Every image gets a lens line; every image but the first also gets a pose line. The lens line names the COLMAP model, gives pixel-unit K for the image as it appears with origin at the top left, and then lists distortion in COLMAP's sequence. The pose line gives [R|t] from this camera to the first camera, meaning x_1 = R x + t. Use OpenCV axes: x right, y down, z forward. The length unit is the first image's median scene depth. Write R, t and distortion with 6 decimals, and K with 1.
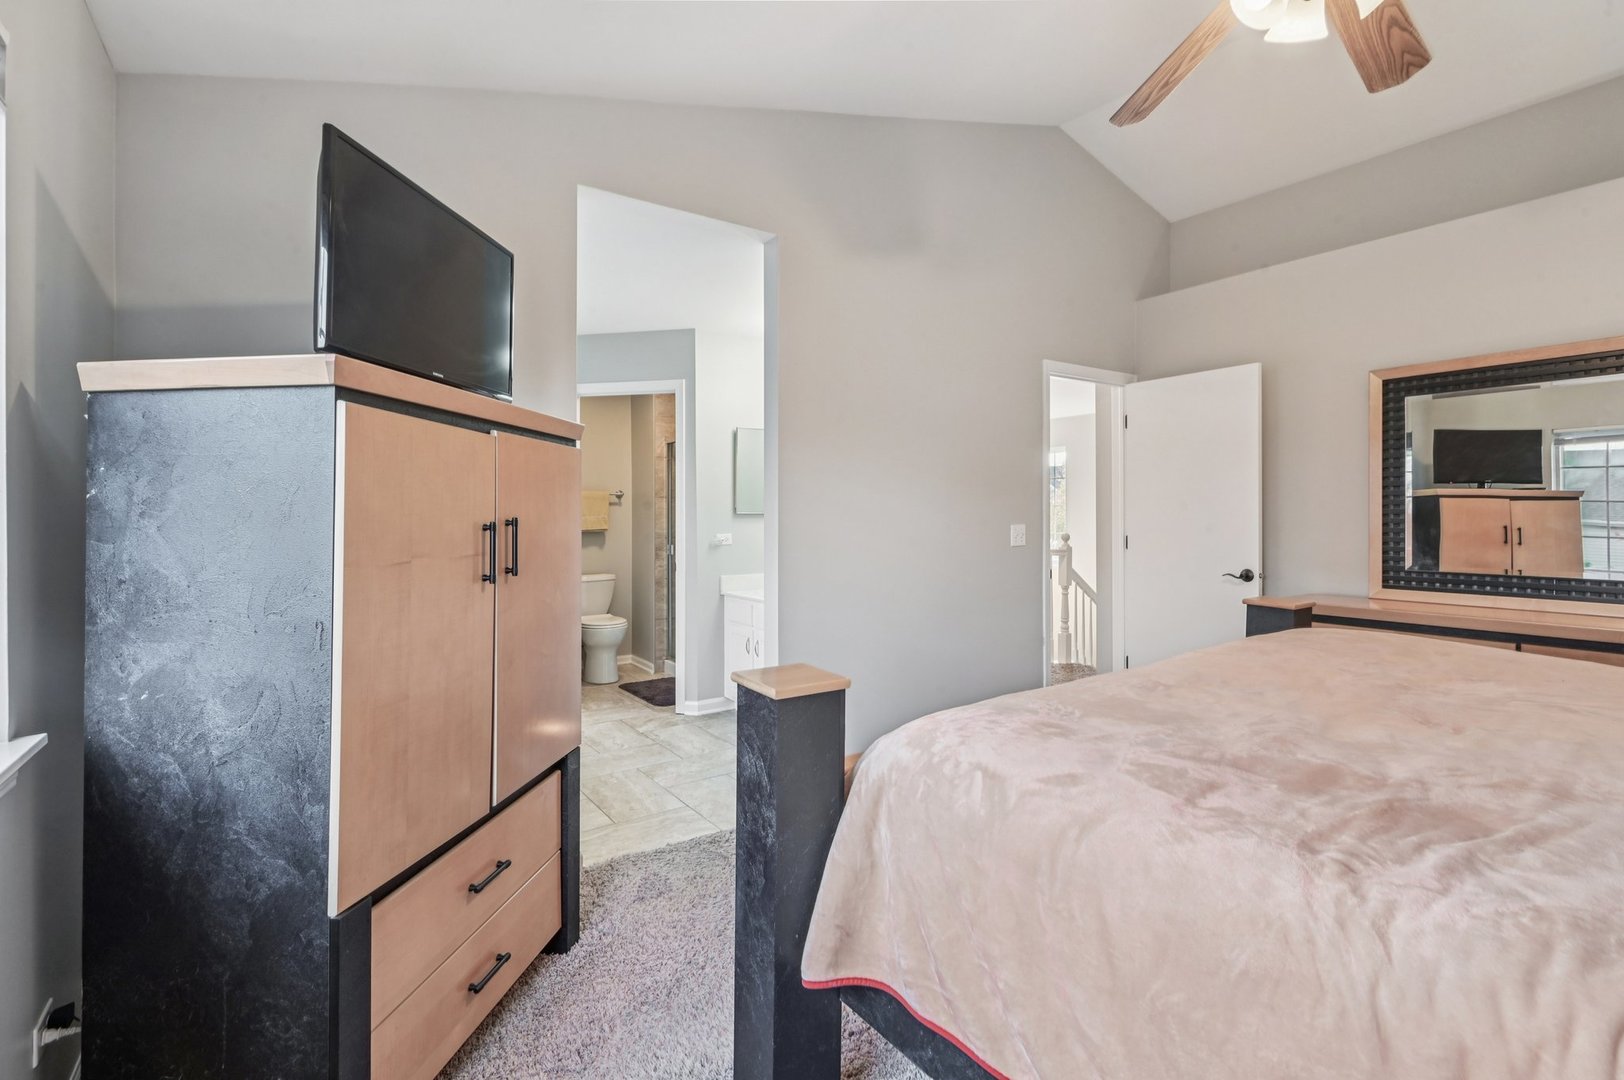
lens RADIAL K [[746.0, 0, 806.2], [0, 746.0, 507.6], [0, 0, 1]] dist [0.000648, 0.000027]
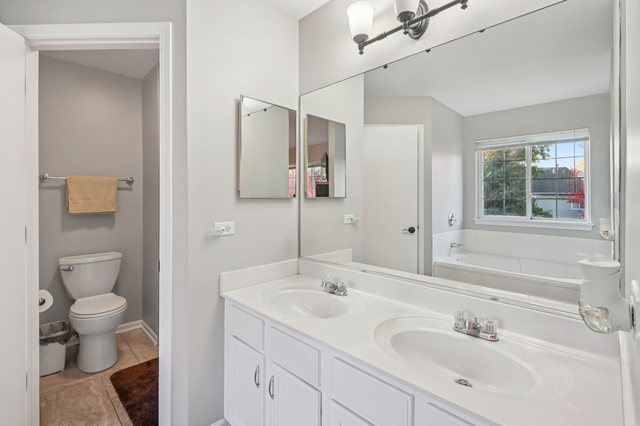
lens RADIAL K [[294.0, 0, 317.7], [0, 294.0, 200.2], [0, 0, 1]] dist [0.000648, 0.000027]
pose [[0.982510, 0.003543, 0.186177, -0.055657], [-0.005763, 0.999919, 0.011386, 0.005646], [-0.186122, -0.012260, 0.982450, 0.529882]]
